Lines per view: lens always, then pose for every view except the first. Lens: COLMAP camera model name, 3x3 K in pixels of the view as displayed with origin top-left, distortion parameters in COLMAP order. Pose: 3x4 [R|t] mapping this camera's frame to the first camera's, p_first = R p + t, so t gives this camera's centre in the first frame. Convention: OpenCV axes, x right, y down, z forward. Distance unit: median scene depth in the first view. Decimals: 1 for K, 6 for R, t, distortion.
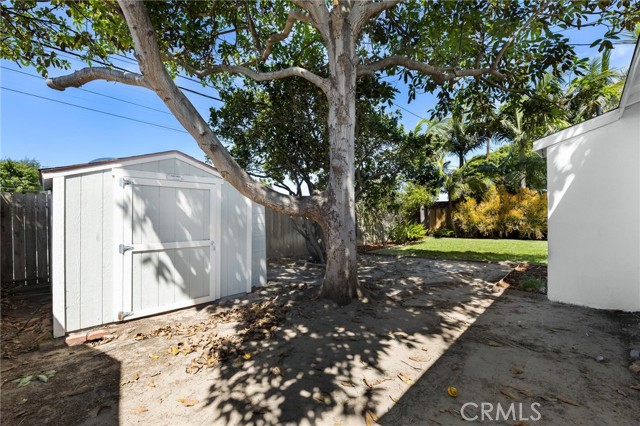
lens RADIAL K [[267.7, 0, 317.0], [0, 267.7, 213.4], [0, 0, 1]] dist [0.000507, -0.000037]
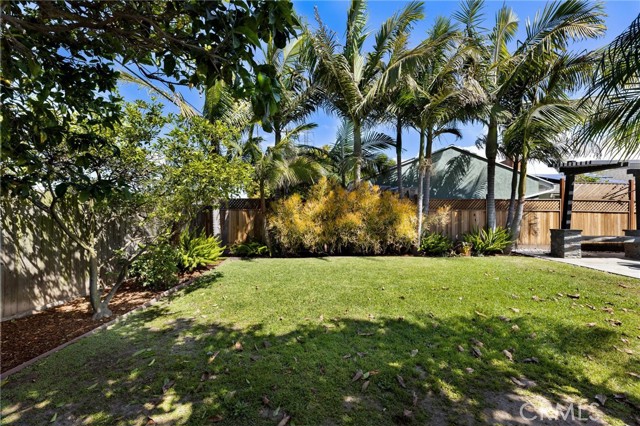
lens RADIAL K [[261.4, 0, 316.4], [0, 261.4, 216.3], [0, 0, 1]] dist [-0.002140, -0.000103]
pose [[0.740214, 0.012469, 0.672256, 0.204362], [-0.011325, 0.999917, -0.006077, -0.000370], [-0.672276, -0.003115, 0.740294, 0.515222]]
